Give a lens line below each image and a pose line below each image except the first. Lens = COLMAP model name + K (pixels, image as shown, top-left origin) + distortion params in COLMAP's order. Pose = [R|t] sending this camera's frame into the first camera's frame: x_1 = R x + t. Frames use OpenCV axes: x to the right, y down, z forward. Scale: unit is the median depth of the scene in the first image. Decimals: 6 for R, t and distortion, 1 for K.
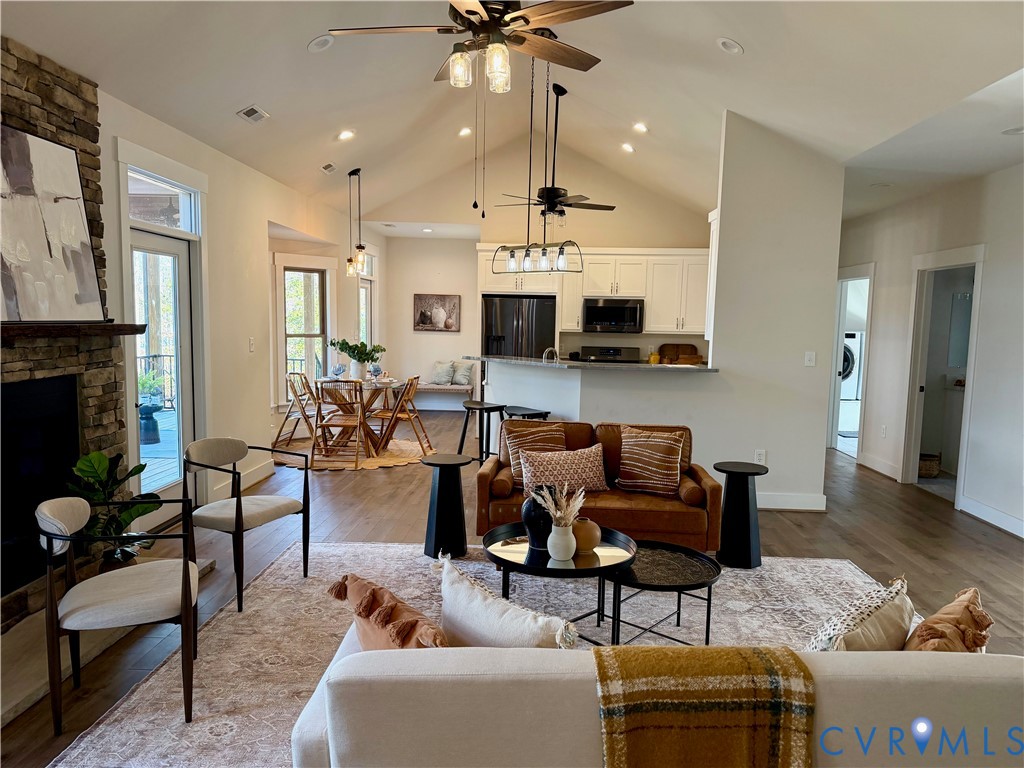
lens RADIAL K [[720.3, 0, 511.0], [0, 720.3, 388.3], [0, 0, 1]] dist [0.005735, -0.003068]
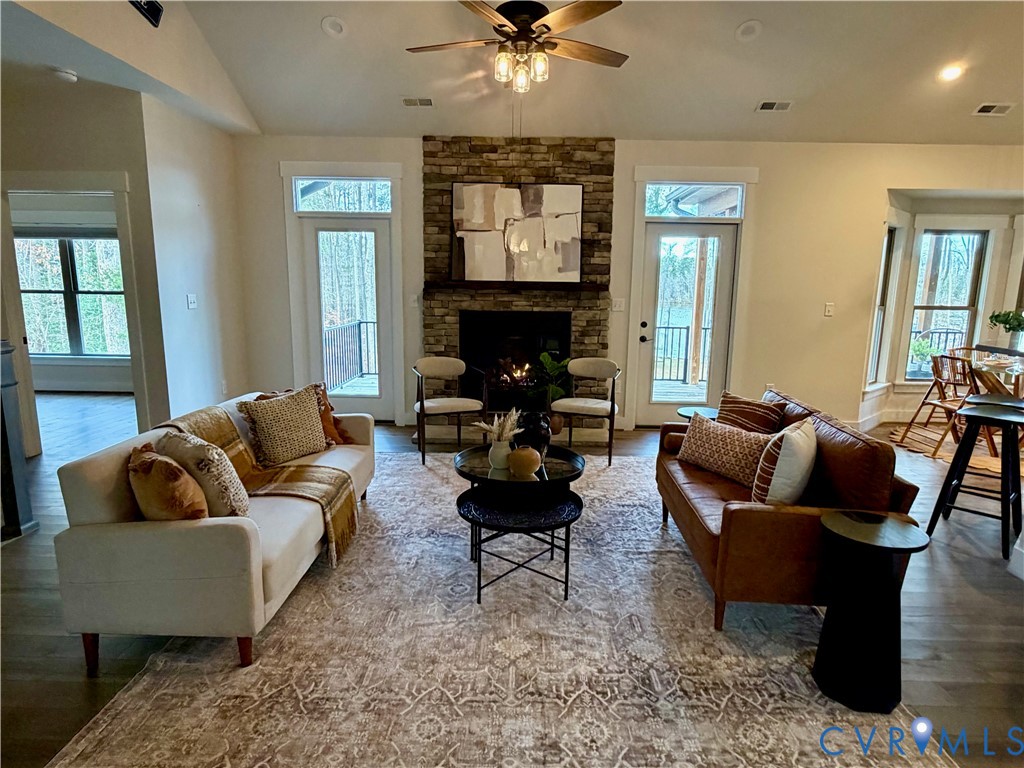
lens RADIAL K [[580.4, 0, 517.3], [0, 580.4, 389.7], [0, 0, 1]] dist [0.006566, -0.001448]
pose [[0.036260, 0.160586, -0.986356, 0.866356], [-0.118680, 0.980712, 0.155305, -0.039445], [0.992270, 0.111429, 0.054619, 0.814285]]
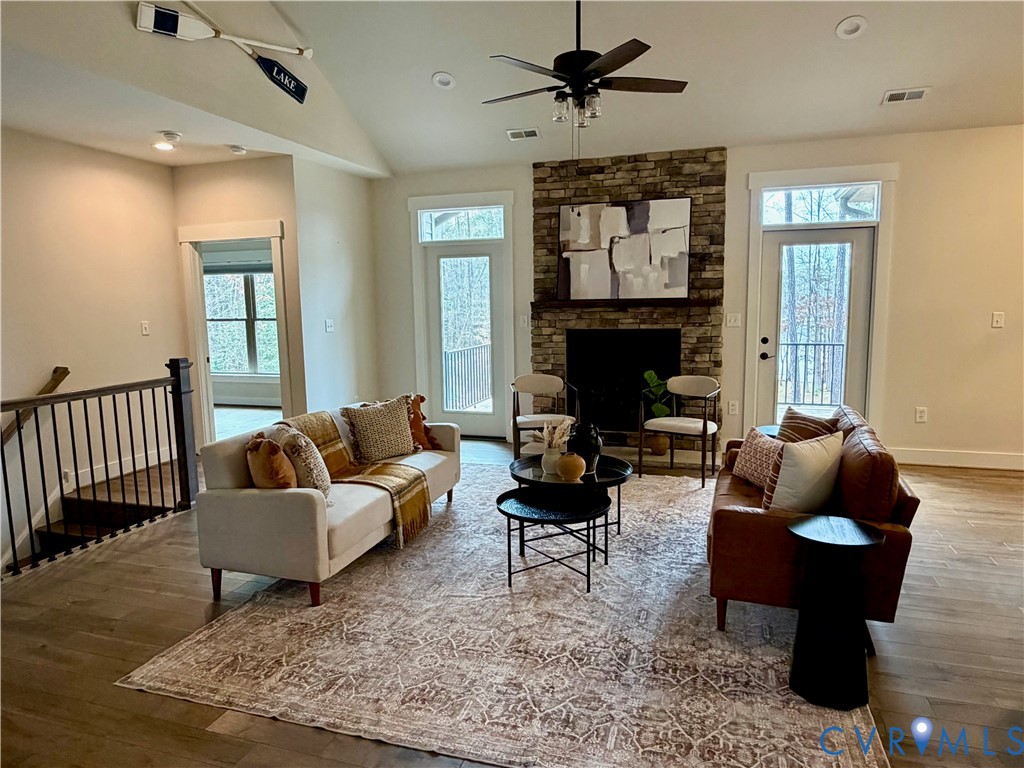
lens RADIAL K [[655.0, 0, 512.4], [0, 655.0, 386.2], [0, 0, 1]] dist [0.010794, -0.001486]
pose [[-0.258141, 0.109671, -0.959862, 1.038141], [-0.089682, 0.986526, 0.136836, -0.063924], [0.961936, 0.121406, -0.244827, 1.020510]]
